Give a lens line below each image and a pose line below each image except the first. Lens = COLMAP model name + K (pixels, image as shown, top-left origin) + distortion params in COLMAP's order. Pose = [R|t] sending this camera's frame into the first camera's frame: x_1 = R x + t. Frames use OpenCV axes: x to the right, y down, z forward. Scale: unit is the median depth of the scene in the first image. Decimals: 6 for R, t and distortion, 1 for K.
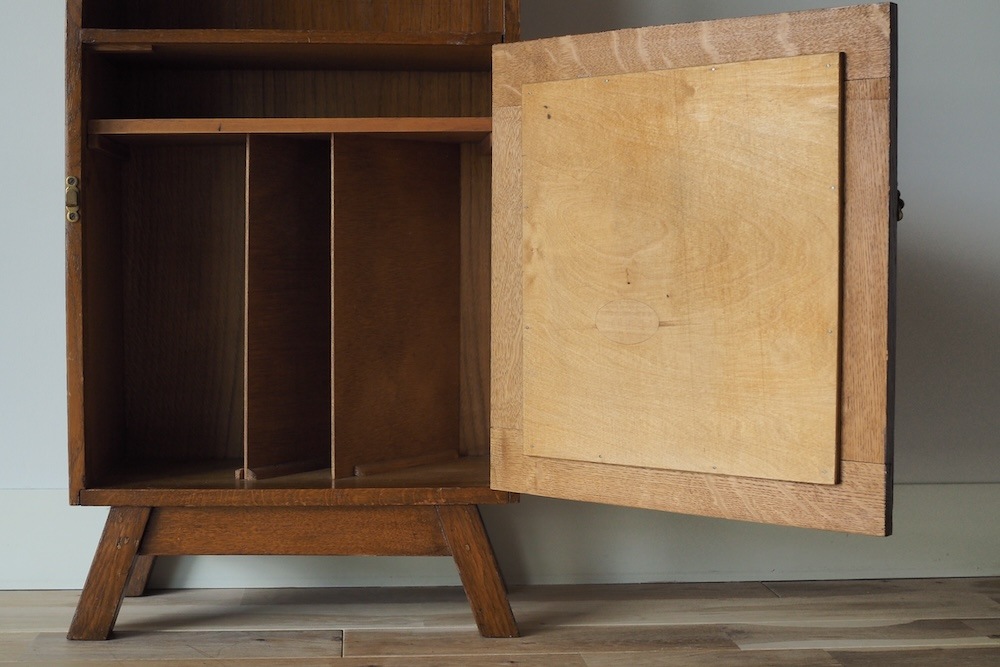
lens RADIAL K [[1481.6, 0, 499.3], [0, 1481.6, 323.9], [0, 0, 1]] dist [-0.076370, 0.000000]
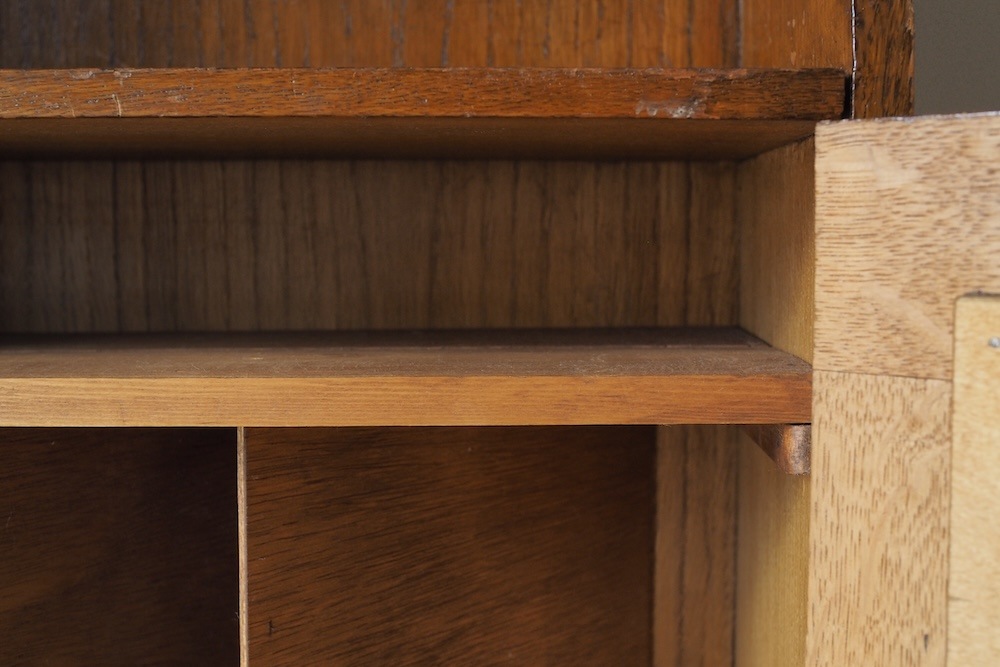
lens RADIAL K [[1481.6, 0, 496.8], [0, 1481.6, 331.5], [0, 0, 1]] dist [-0.076370, 0.000000]
pose [[0.994955, 0.009641, -0.099858, -0.032949], [-0.007850, 0.999802, 0.018306, -0.153610], [0.100015, -0.017429, 0.994833, 0.724708]]
